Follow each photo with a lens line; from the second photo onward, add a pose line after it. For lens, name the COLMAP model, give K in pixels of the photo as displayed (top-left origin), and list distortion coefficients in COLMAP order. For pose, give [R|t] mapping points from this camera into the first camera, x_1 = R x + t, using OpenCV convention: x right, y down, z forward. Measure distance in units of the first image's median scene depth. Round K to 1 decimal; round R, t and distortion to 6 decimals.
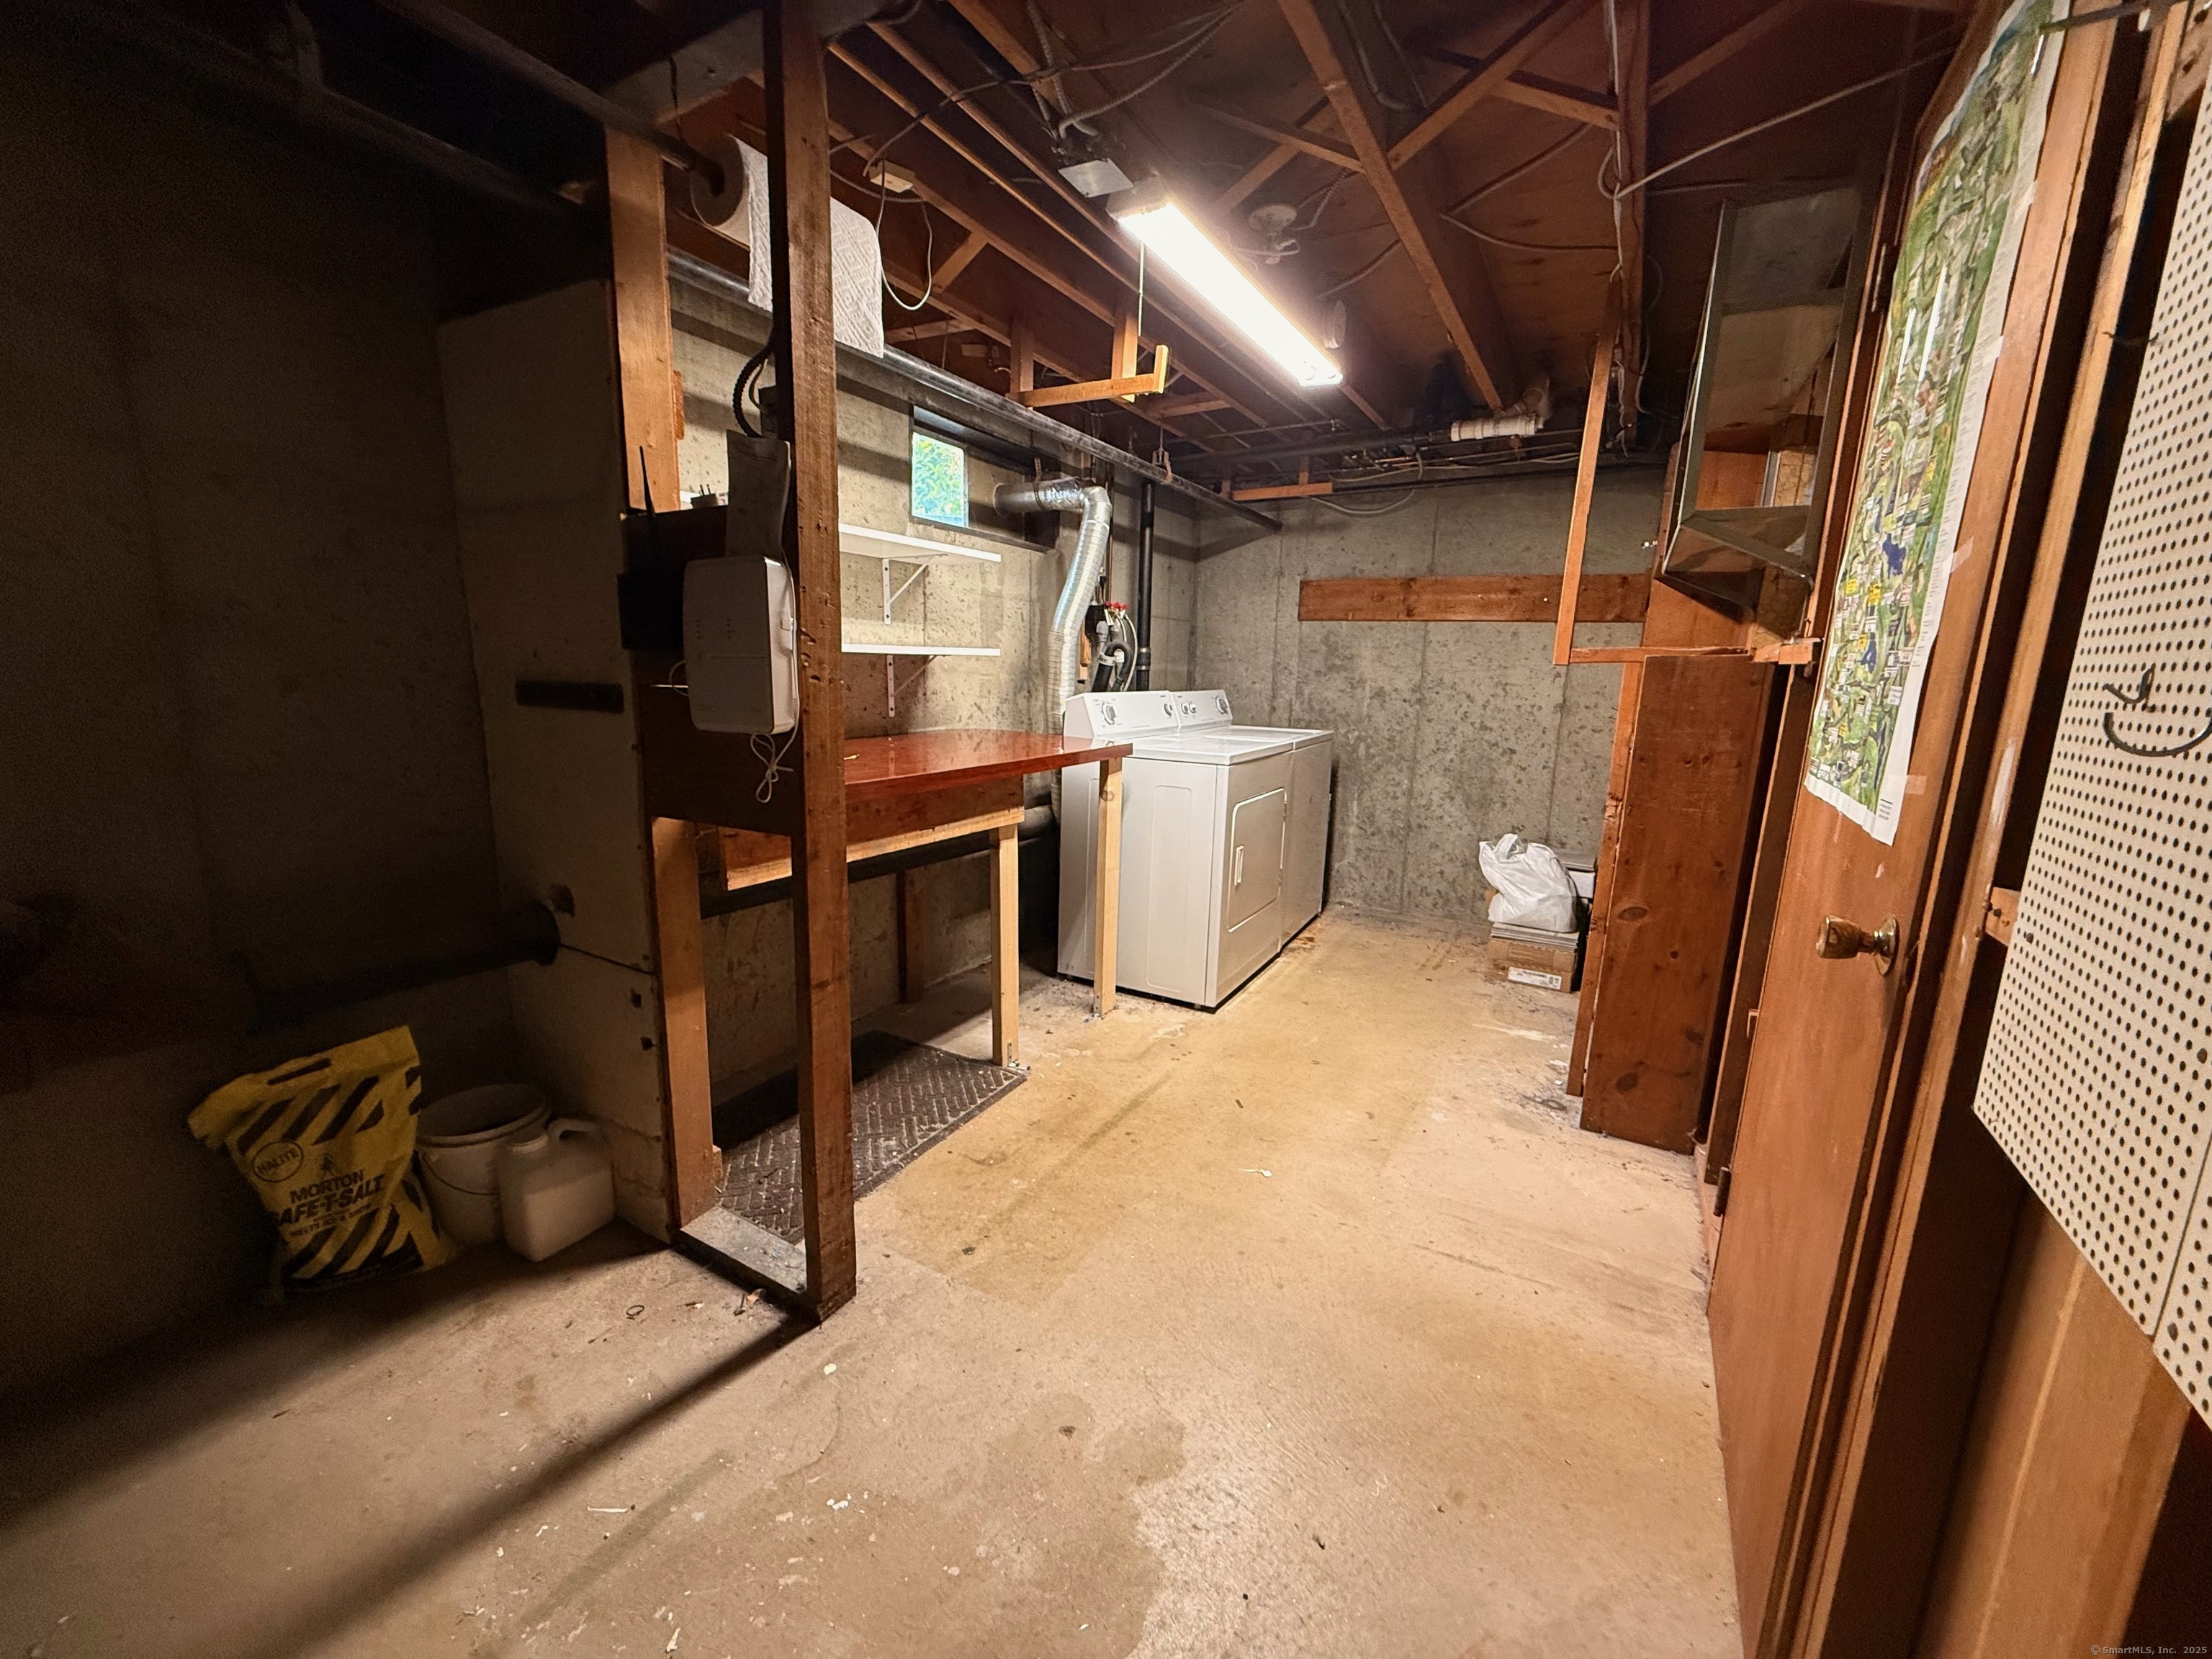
lens RADIAL K [[878.4, 0, 1100.4], [0, 878.4, 831.4], [0, 0, 1]] dist [-0.000304, 0.000237]
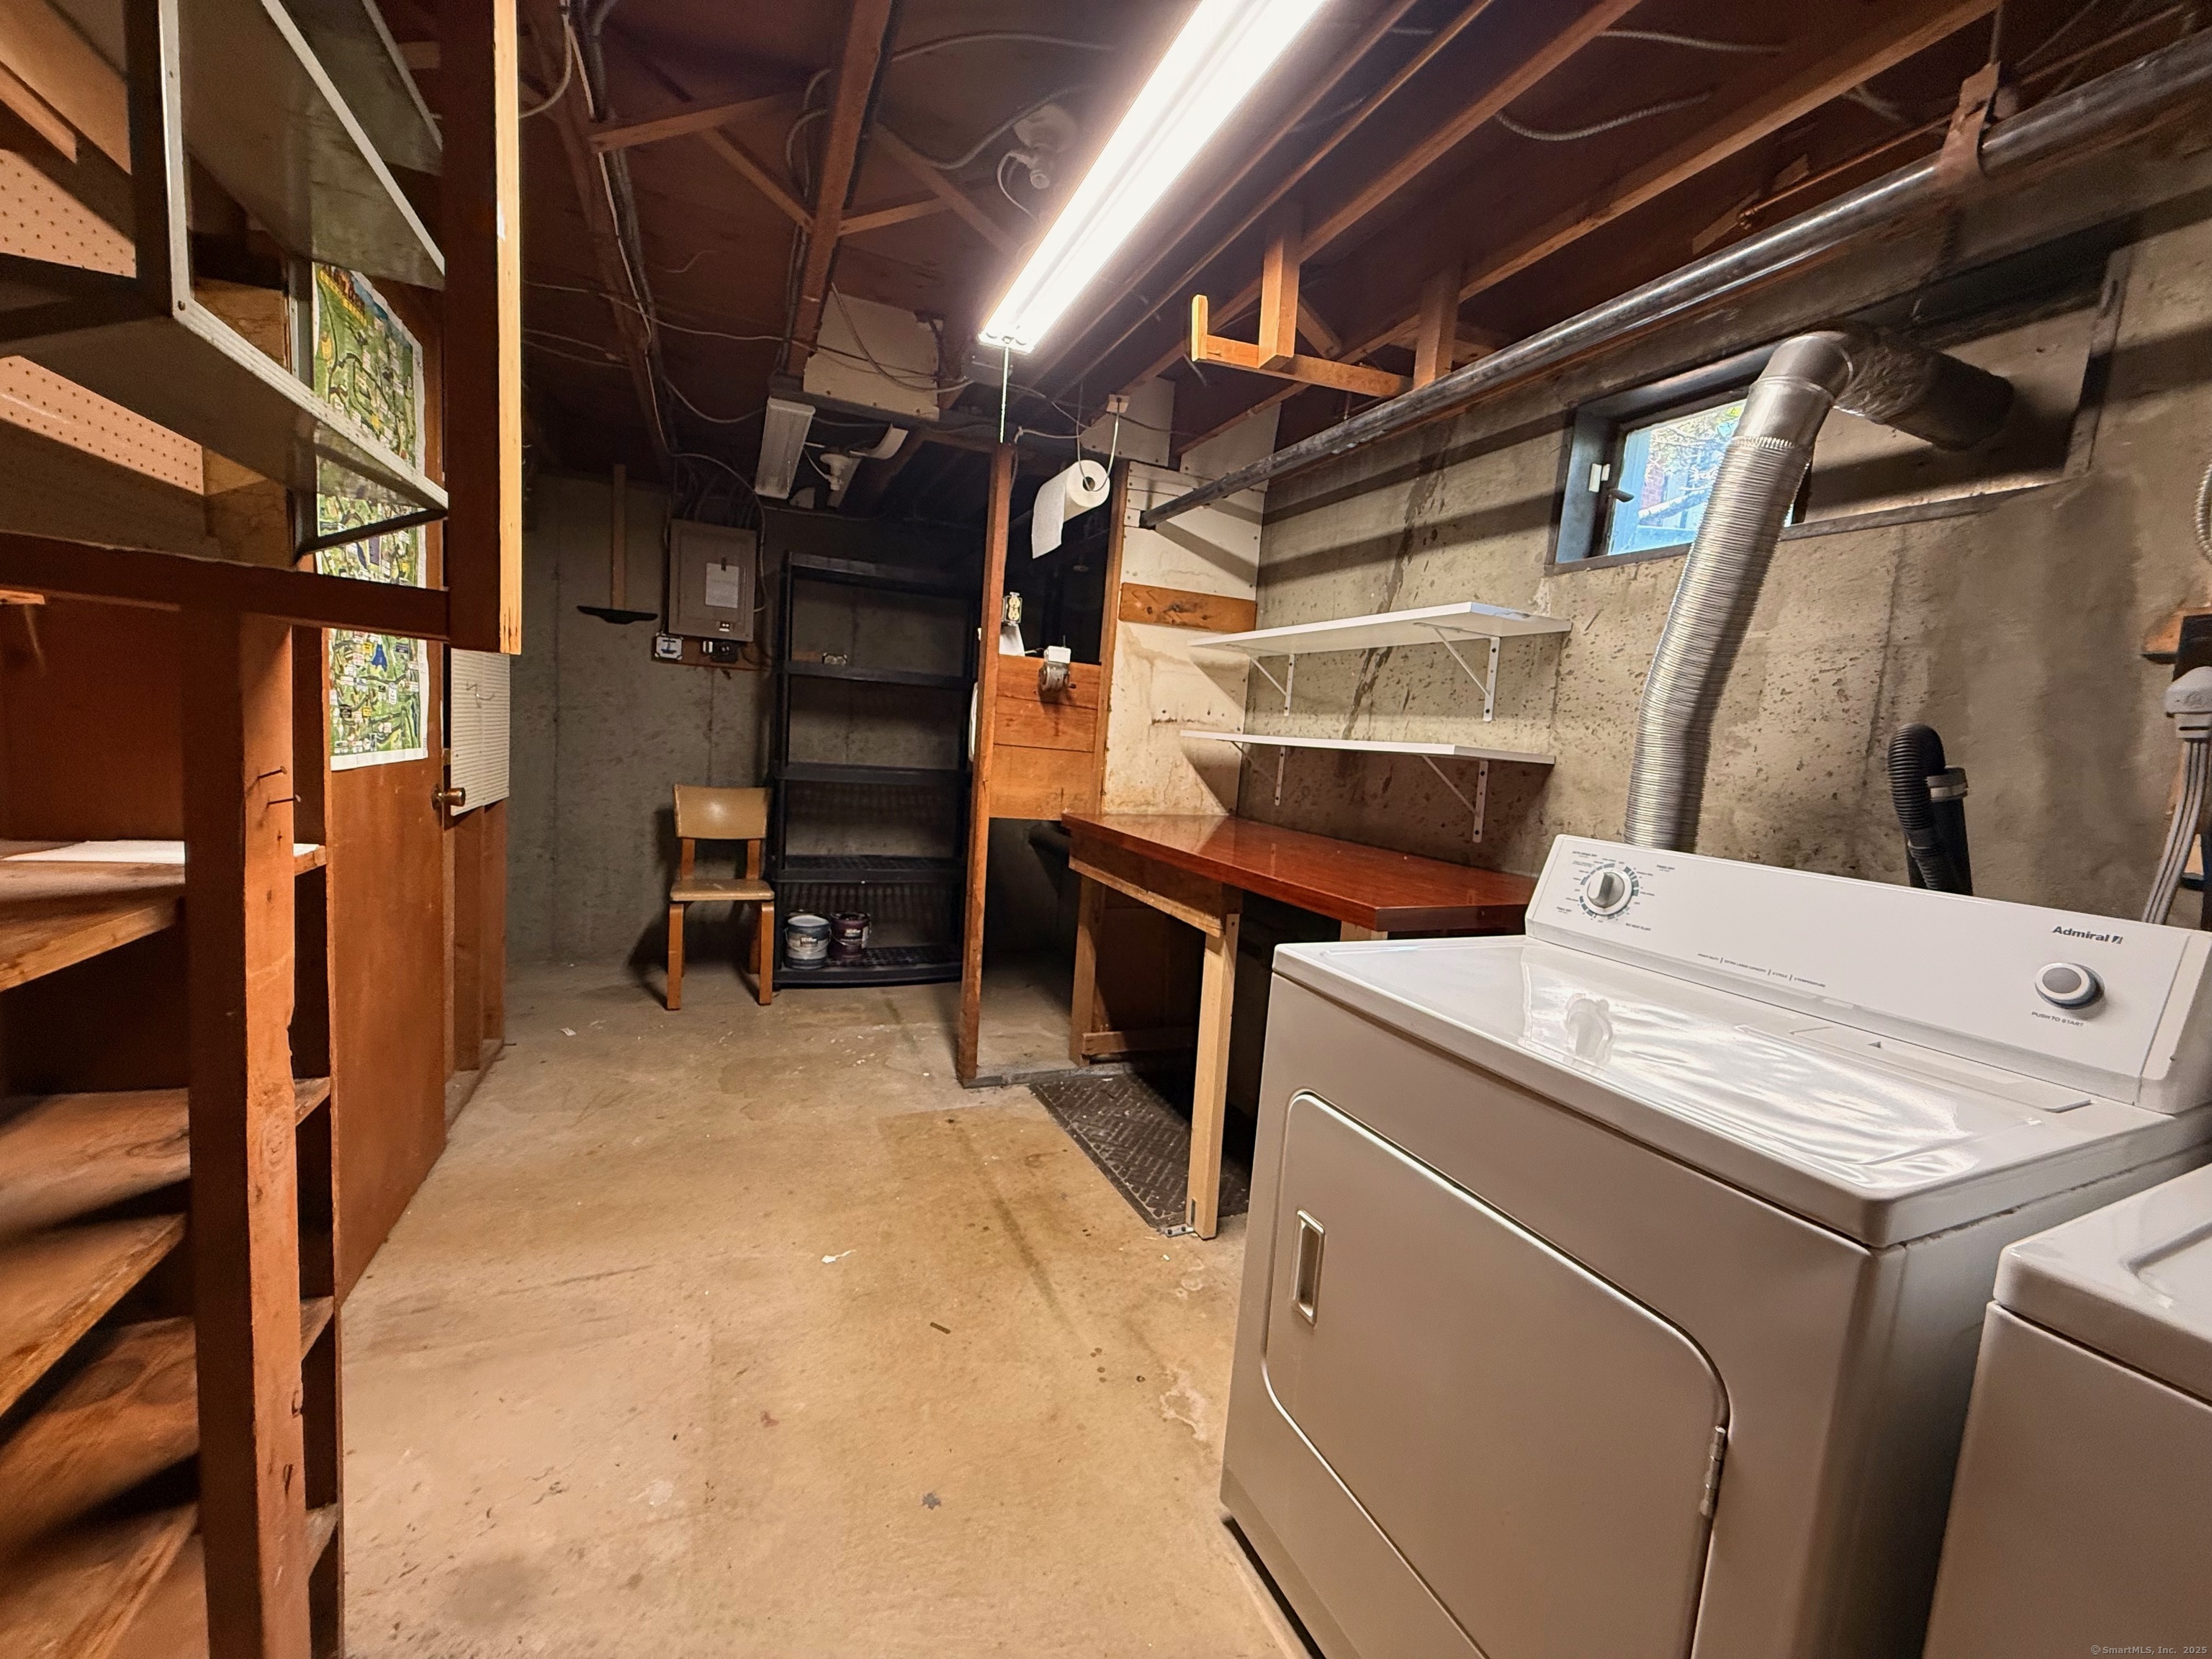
lens RADIAL K [[878.4, 0, 1100.4], [0, 878.4, 831.4], [0, 0, 1]] dist [-0.000304, 0.000237]
pose [[-0.588224, 0.014893, -0.808561, 0.656709], [-0.241976, 0.950782, 0.193549, -0.244760], [0.771648, 0.309503, -0.555669, 1.379930]]
